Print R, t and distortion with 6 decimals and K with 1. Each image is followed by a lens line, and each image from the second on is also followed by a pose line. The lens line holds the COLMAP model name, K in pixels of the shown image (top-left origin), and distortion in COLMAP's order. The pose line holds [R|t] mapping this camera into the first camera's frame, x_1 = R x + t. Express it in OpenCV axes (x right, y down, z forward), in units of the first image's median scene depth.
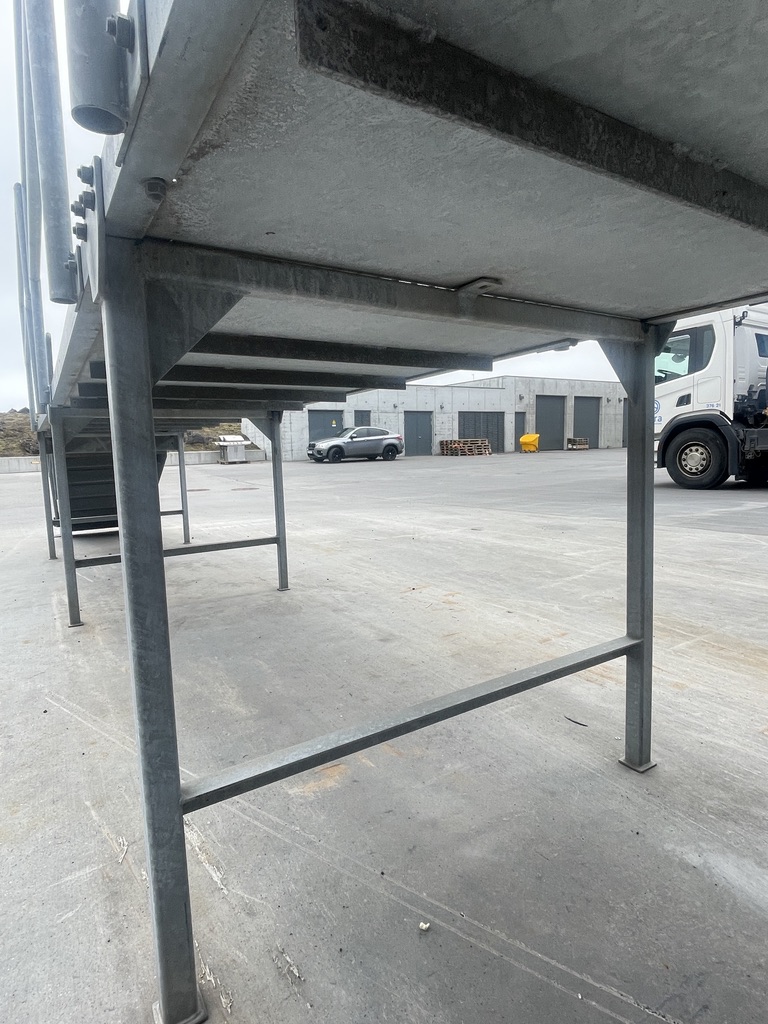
lens RADIAL K [[565.2, 0, 388.9], [0, 565.2, 508.6], [0, 0, 1]] dist [0.003311, 0.000820]
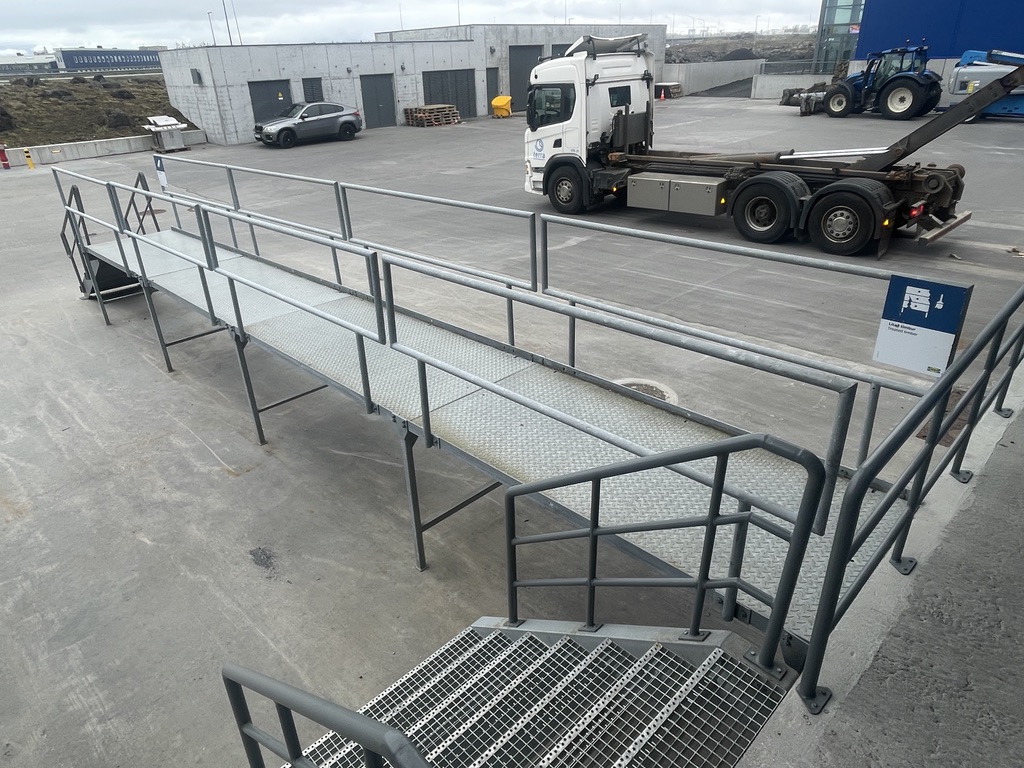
lens RADIAL K [[643.9, 0, 505.5], [0, 643.9, 383.3], [0, 0, 1]] dist [-0.003578, -0.000060]
pose [[0.979752, -0.098732, 0.174177, 0.027785], [0.034573, 0.940315, 0.338544, -0.052276], [-0.197206, -0.325667, 0.924689, -0.151081]]
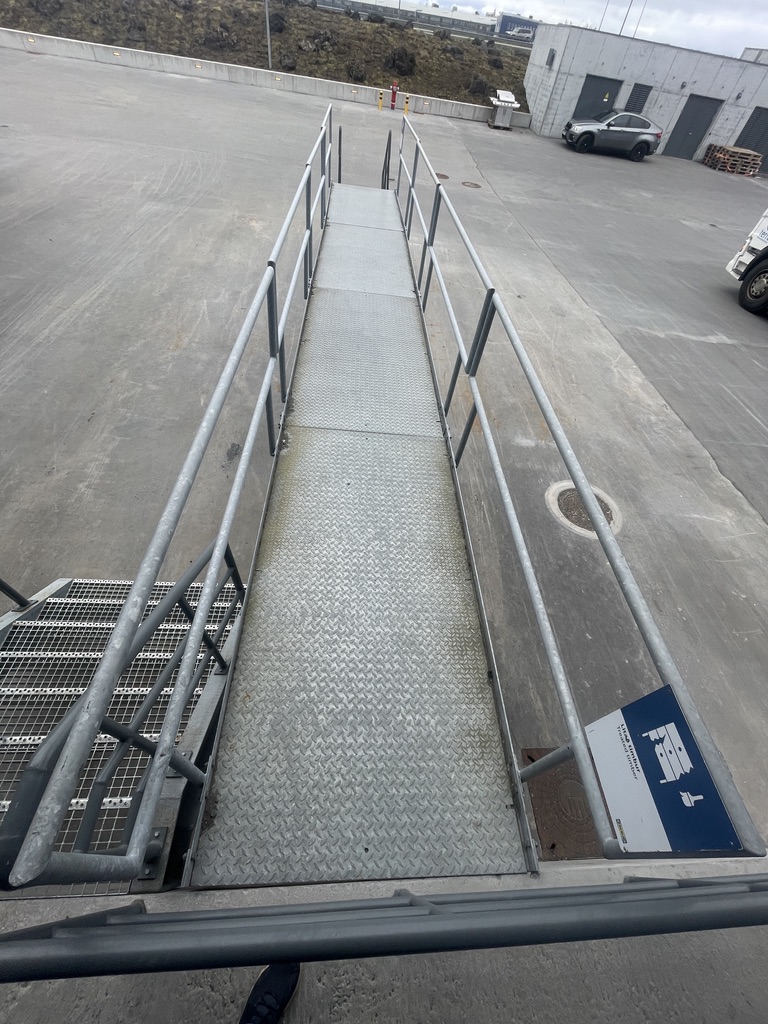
lens RADIAL K [[410.4, 0, 385.1], [0, 410.4, 514.6], [0, 0, 1]] dist [0.000051, -0.001405]
pose [[0.852776, 0.472708, -0.222083, 0.076419], [-0.202379, 0.691081, 0.693866, -0.058394], [0.481473, -0.546767, 0.685003, -0.101869]]
